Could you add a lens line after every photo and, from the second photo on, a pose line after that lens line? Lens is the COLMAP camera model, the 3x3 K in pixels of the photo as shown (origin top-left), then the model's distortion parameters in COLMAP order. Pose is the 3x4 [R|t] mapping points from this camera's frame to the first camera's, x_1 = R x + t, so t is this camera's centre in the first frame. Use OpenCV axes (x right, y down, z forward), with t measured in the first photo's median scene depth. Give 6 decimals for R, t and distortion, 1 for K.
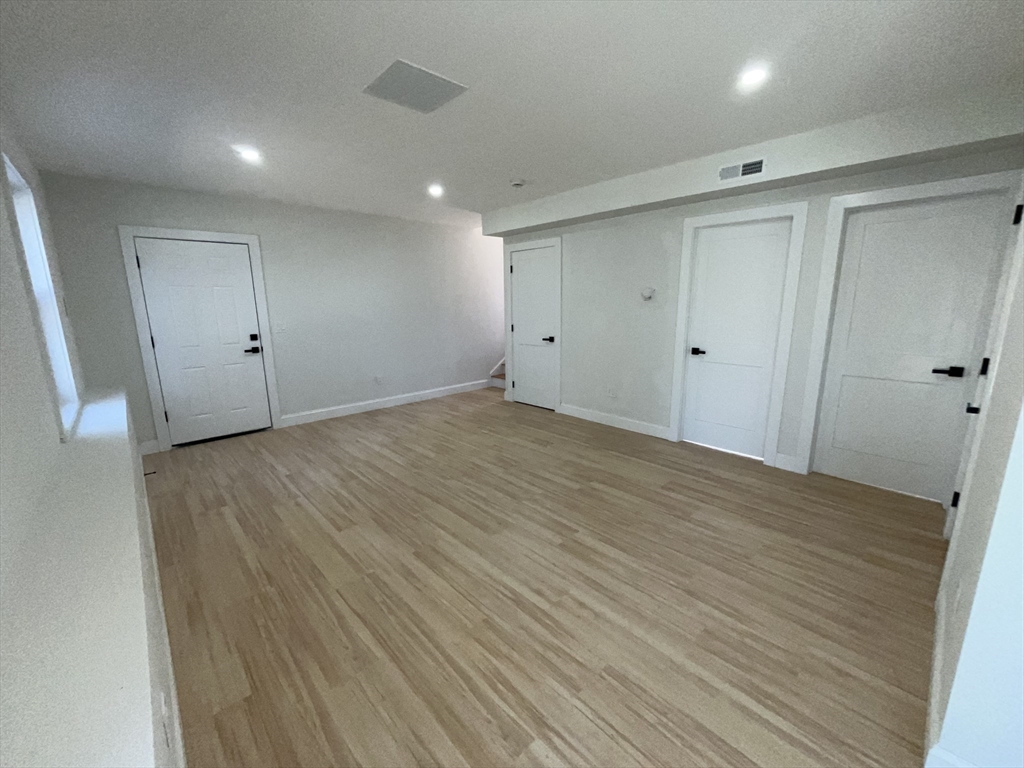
lens RADIAL K [[412.5, 0, 511.4], [0, 412.5, 384.3], [0, 0, 1]] dist [-0.001114, -0.000368]
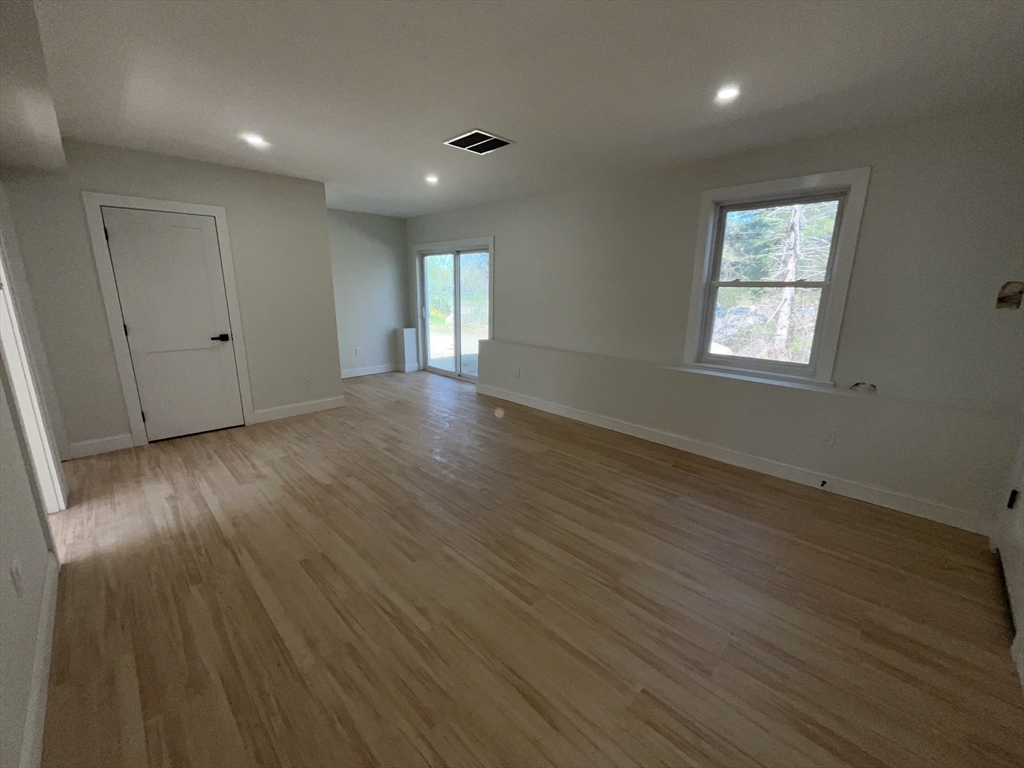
lens RADIAL K [[412.5, 0, 511.4], [0, 412.5, 384.3], [0, 0, 1]] dist [-0.001114, -0.000368]
pose [[-0.999453, 0.009385, -0.031725, -0.198735], [-0.004826, 0.907316, 0.420422, -0.372532], [0.032730, 0.420345, -0.906774, 1.823945]]
